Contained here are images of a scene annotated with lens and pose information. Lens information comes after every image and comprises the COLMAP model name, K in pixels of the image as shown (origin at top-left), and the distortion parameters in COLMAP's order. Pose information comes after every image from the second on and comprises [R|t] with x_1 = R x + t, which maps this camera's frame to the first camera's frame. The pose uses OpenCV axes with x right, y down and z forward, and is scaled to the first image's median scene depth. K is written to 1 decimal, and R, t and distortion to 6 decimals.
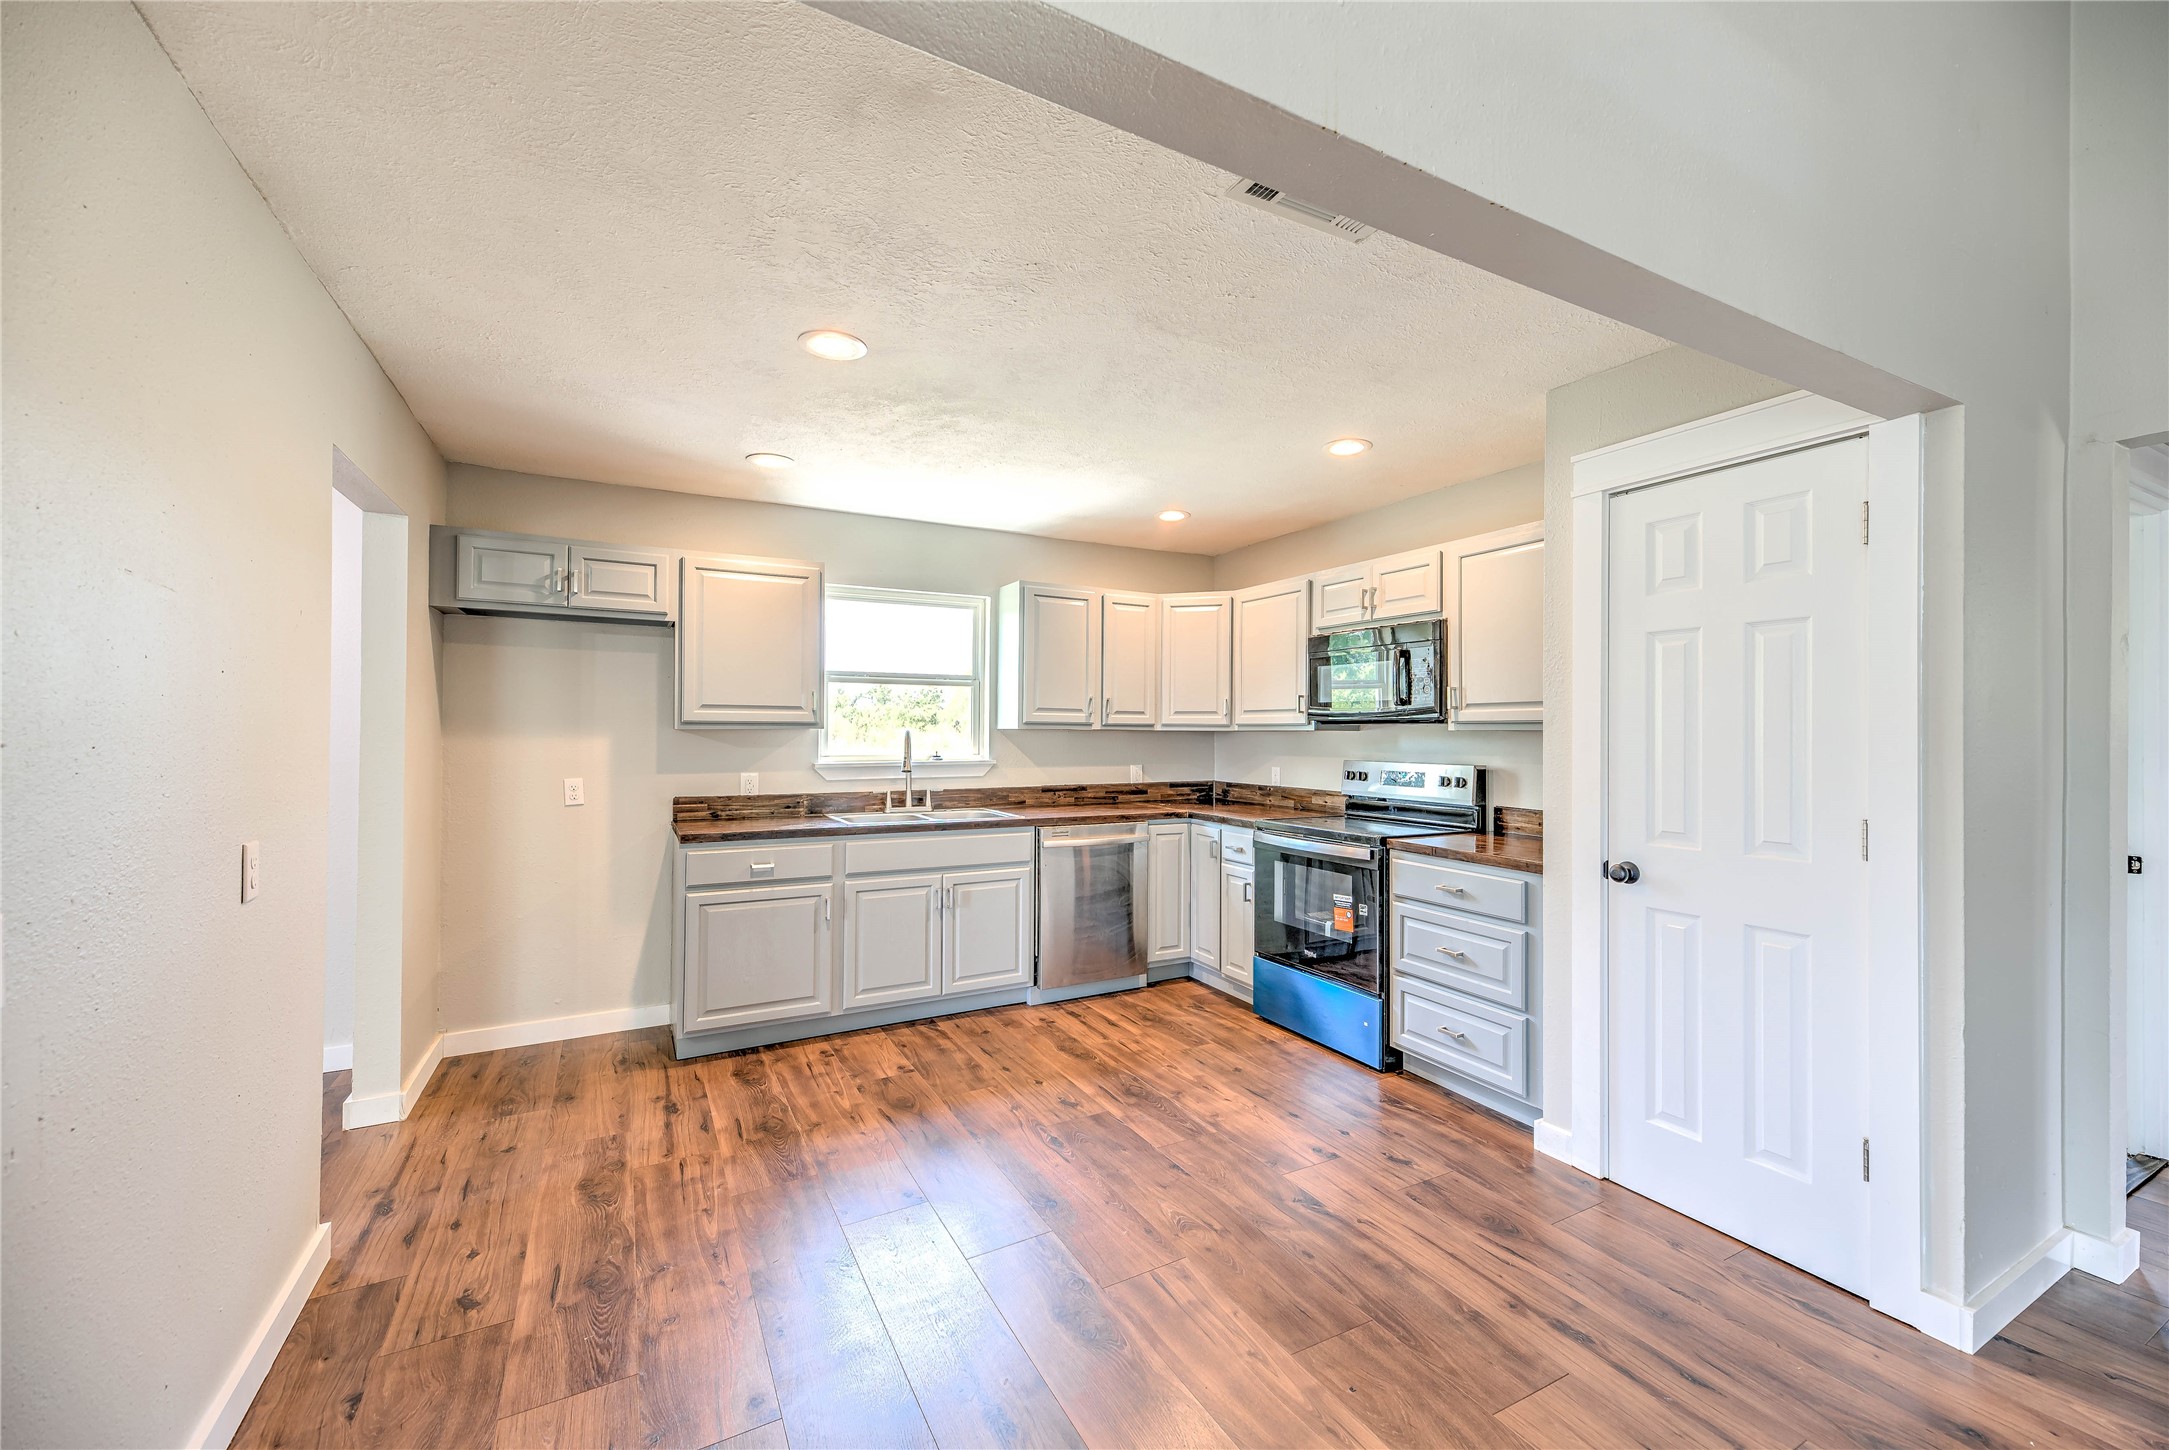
lens RADIAL K [[864.0, 0, 1100.8], [0, 864.0, 731.9], [0, 0, 1]] dist [0.011994, -0.001763]
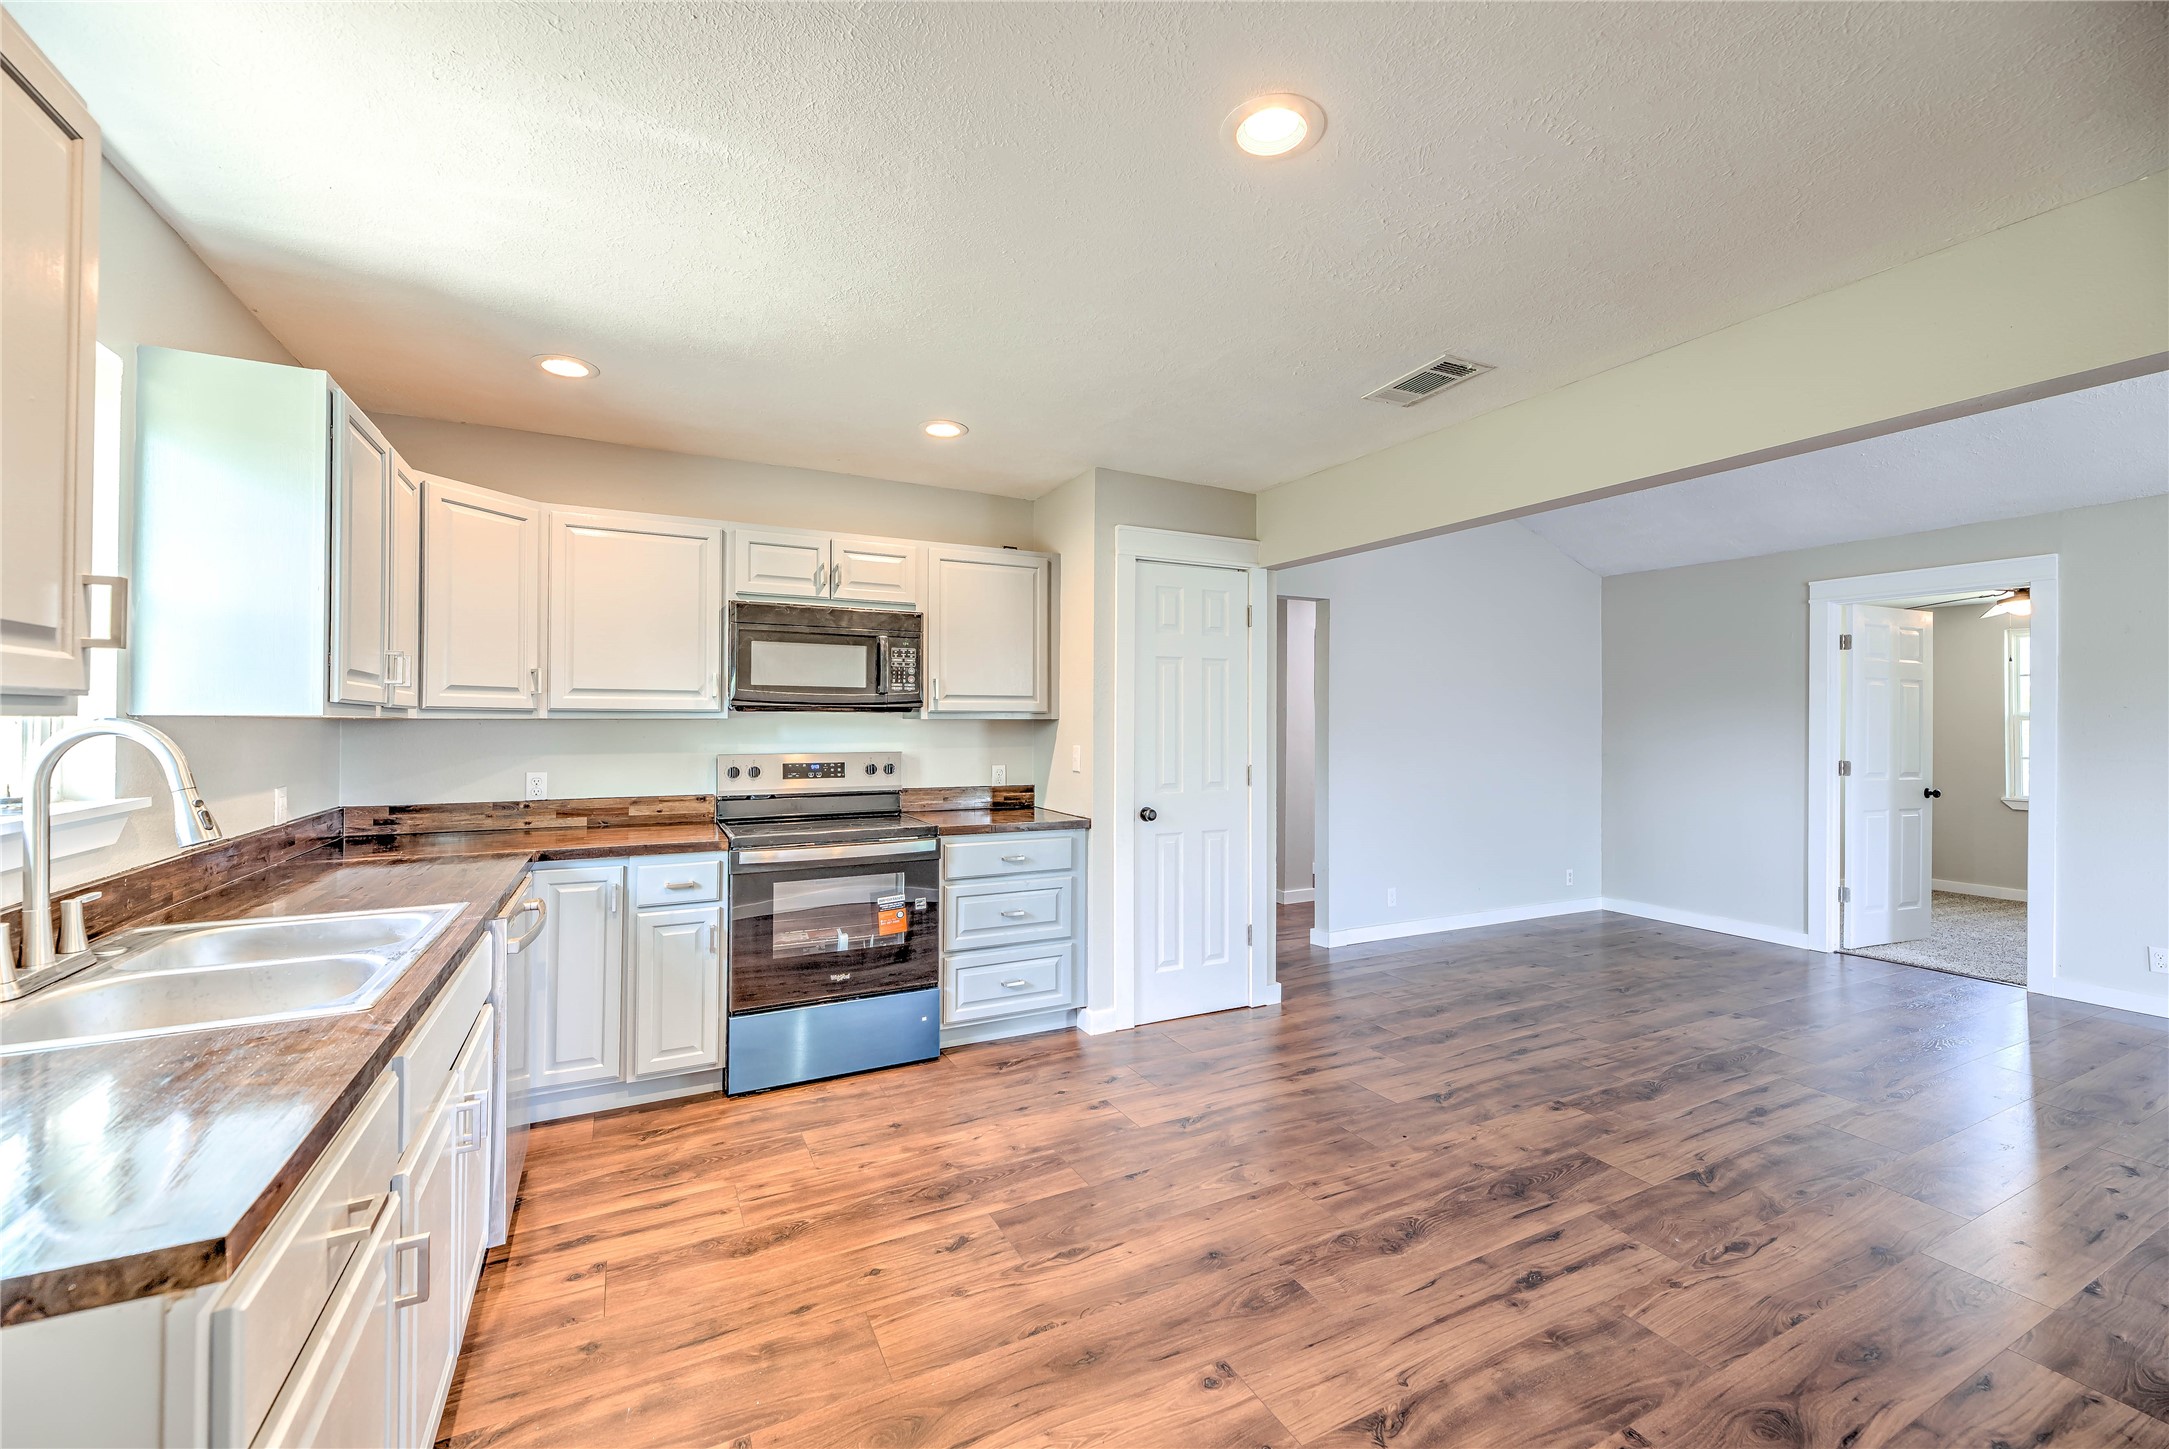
lens RADIAL K [[864.0, 0, 1117.4], [0, 864.0, 718.2], [0, 0, 1]] dist [0.011994, -0.001763]
pose [[0.022534, -0.002282, 0.999743, -0.637263], [-0.002551, 0.999994, 0.002340, -0.005858], [-0.999743, -0.002603, 0.022528, 0.725951]]
